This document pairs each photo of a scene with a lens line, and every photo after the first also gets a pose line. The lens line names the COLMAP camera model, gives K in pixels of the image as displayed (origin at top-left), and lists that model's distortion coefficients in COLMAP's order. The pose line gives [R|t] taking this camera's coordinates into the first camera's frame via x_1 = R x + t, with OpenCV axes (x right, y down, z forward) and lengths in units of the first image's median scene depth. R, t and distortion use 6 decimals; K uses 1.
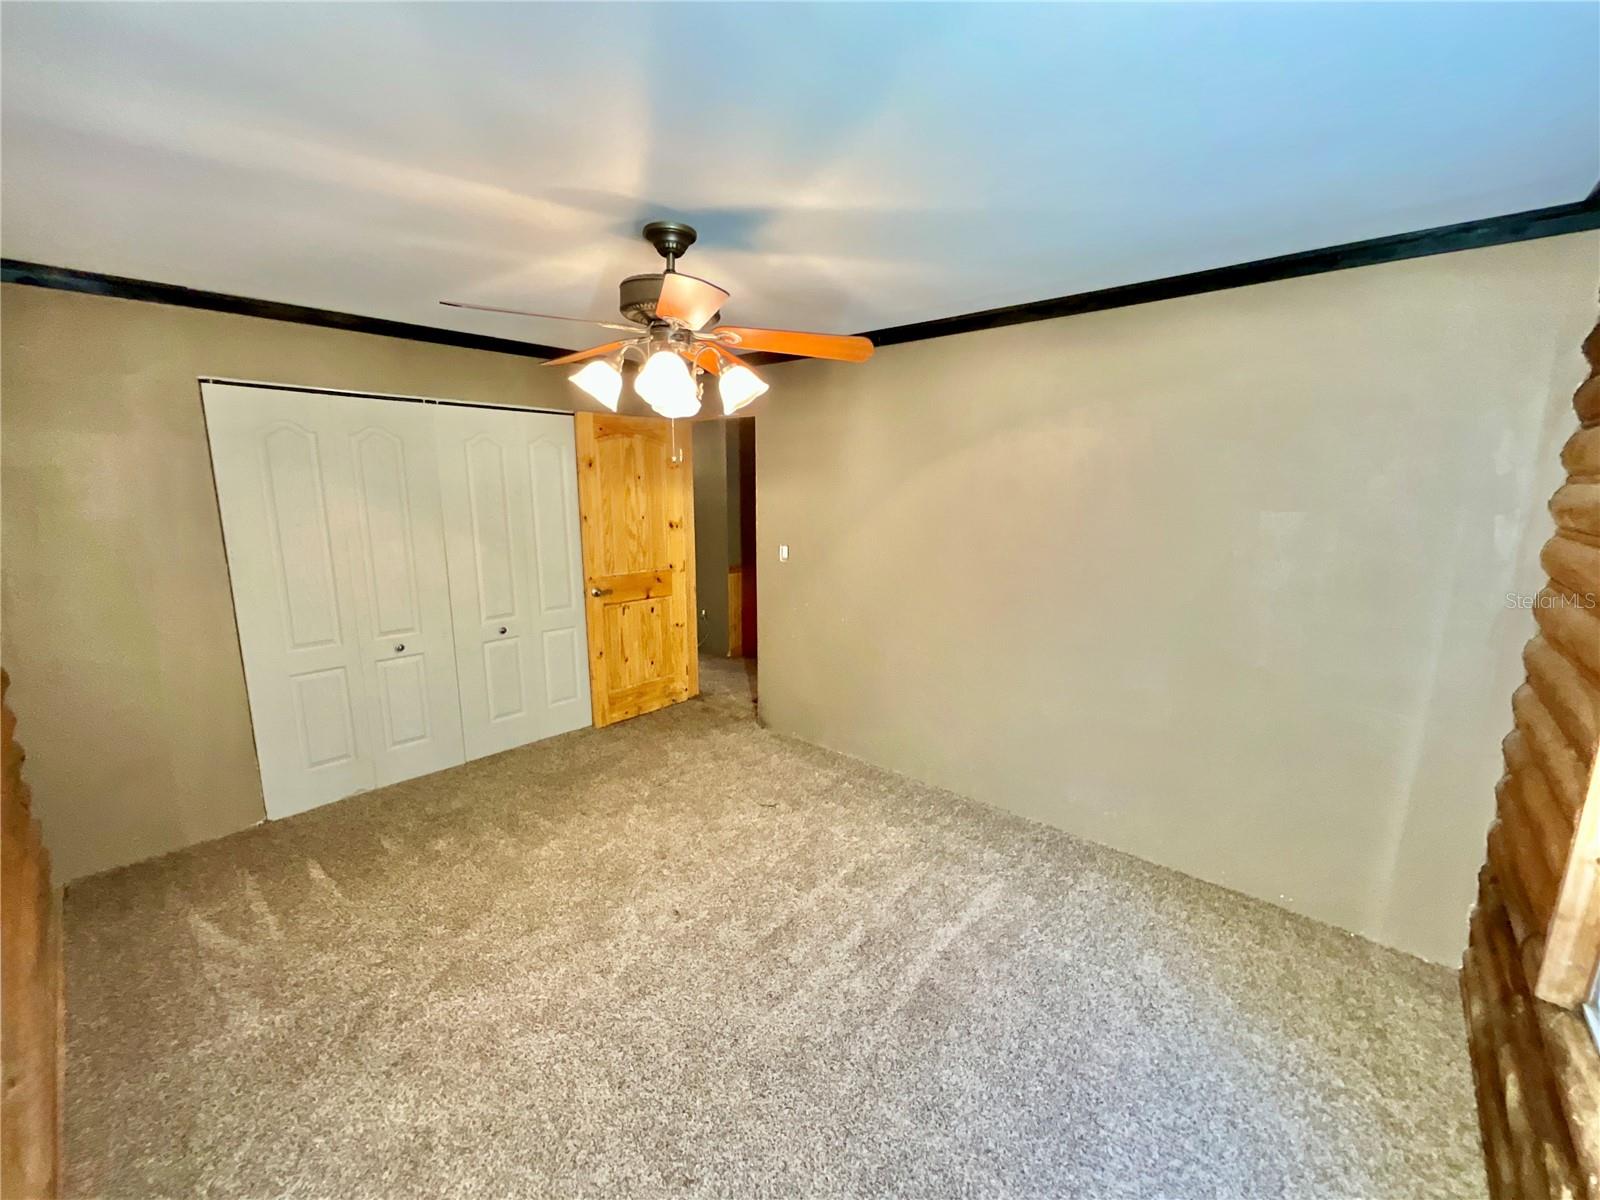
lens RADIAL K [[650.0, 0, 801.2], [0, 650.0, 602.4], [0, 0, 1]] dist [-0.000821, 0.000655]
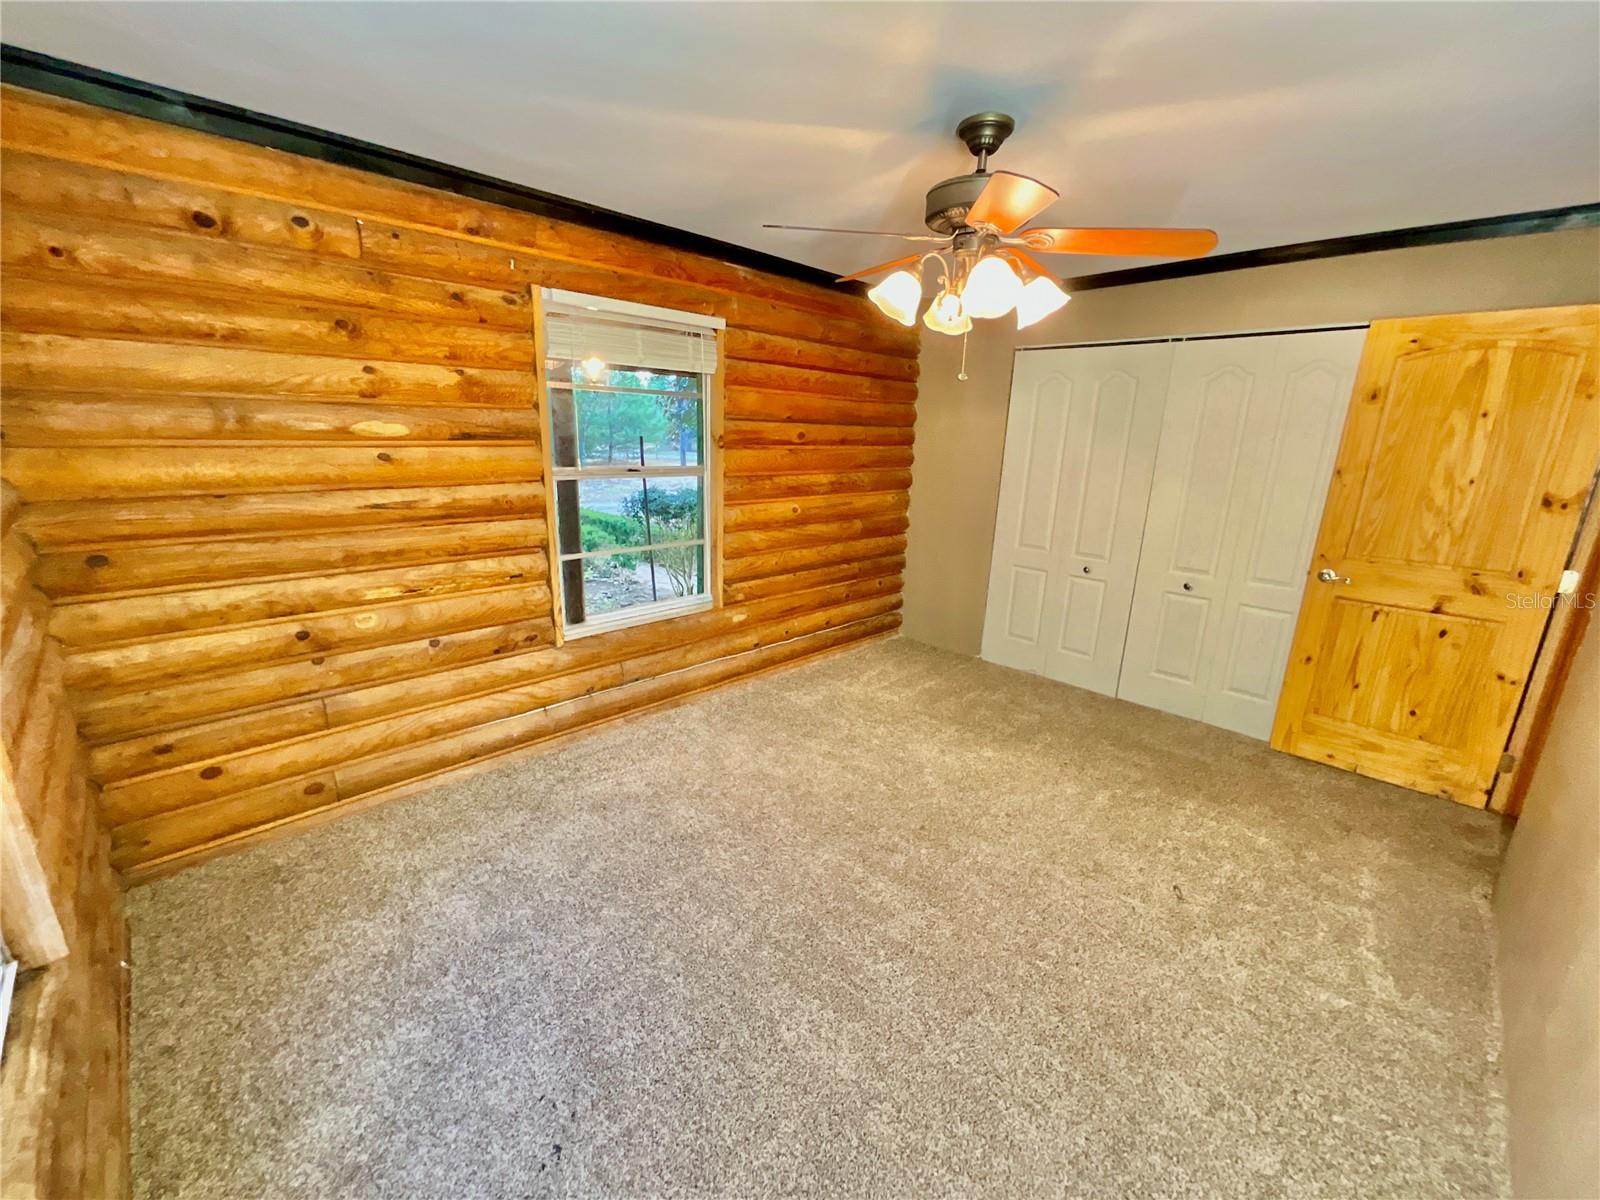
lens RADIAL K [[650.0, 0, 801.2], [0, 650.0, 602.4], [0, 0, 1]] dist [-0.000821, 0.000655]
pose [[-0.051152, 0.246289, -0.967846, 0.522150], [-0.211147, 0.944540, 0.251517, -0.057043], [0.976115, 0.217223, 0.003688, 0.521379]]
